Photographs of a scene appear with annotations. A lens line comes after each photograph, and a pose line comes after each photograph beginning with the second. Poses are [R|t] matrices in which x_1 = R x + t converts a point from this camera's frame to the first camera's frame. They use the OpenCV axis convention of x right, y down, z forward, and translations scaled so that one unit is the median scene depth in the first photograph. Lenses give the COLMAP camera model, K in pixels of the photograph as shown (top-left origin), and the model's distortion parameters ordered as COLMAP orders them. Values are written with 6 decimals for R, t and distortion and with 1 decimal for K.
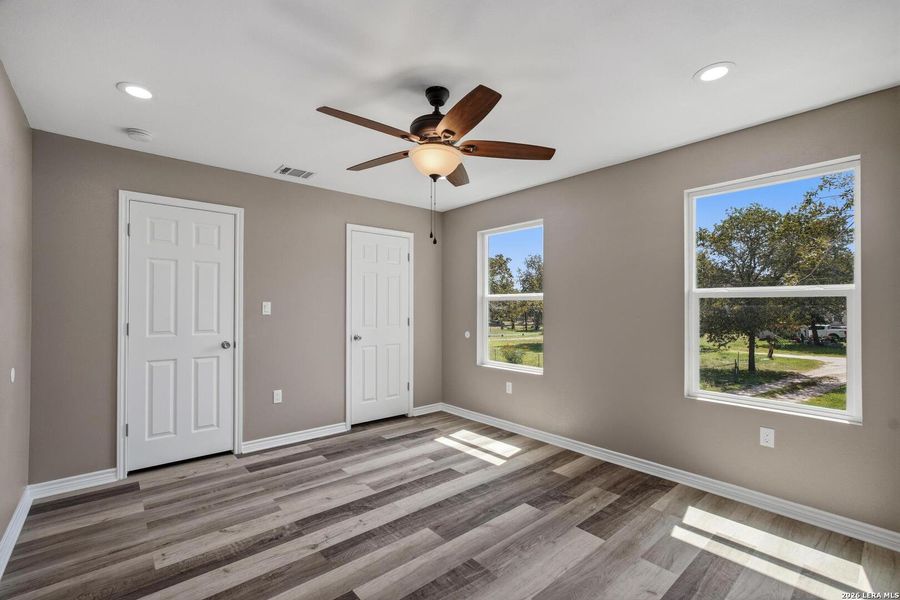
lens RADIAL K [[402.3, 0, 447.4], [0, 402.3, 303.9], [0, 0, 1]] dist [-0.008798, 0.009484]
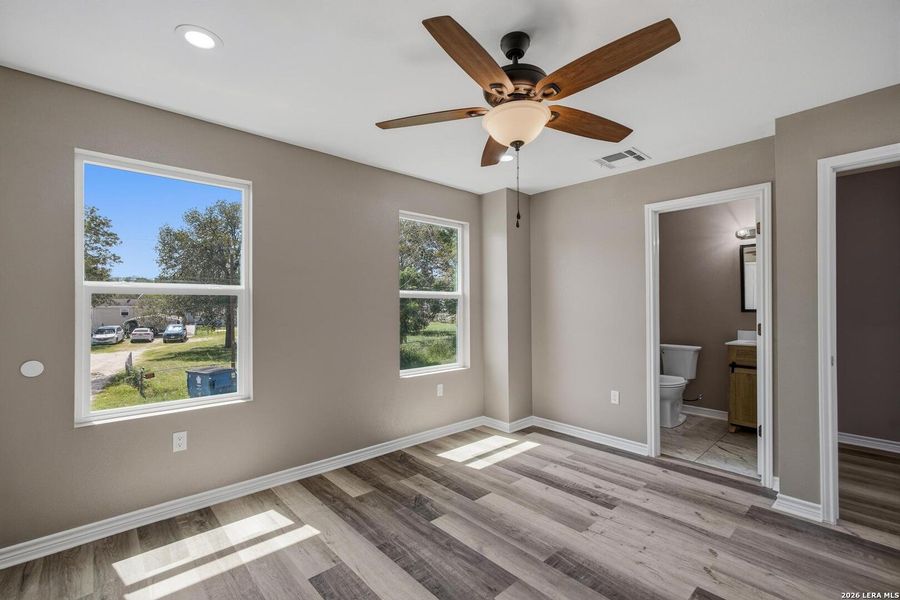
lens RADIAL K [[402.3, 0, 447.4], [0, 402.3, 303.9], [0, 0, 1]] dist [-0.008798, 0.009484]
pose [[-0.032767, 0.000617, 0.999463, -0.677629], [-0.009101, 0.999958, -0.000915, 0.004857], [-0.999422, -0.009126, -0.032760, 0.944411]]
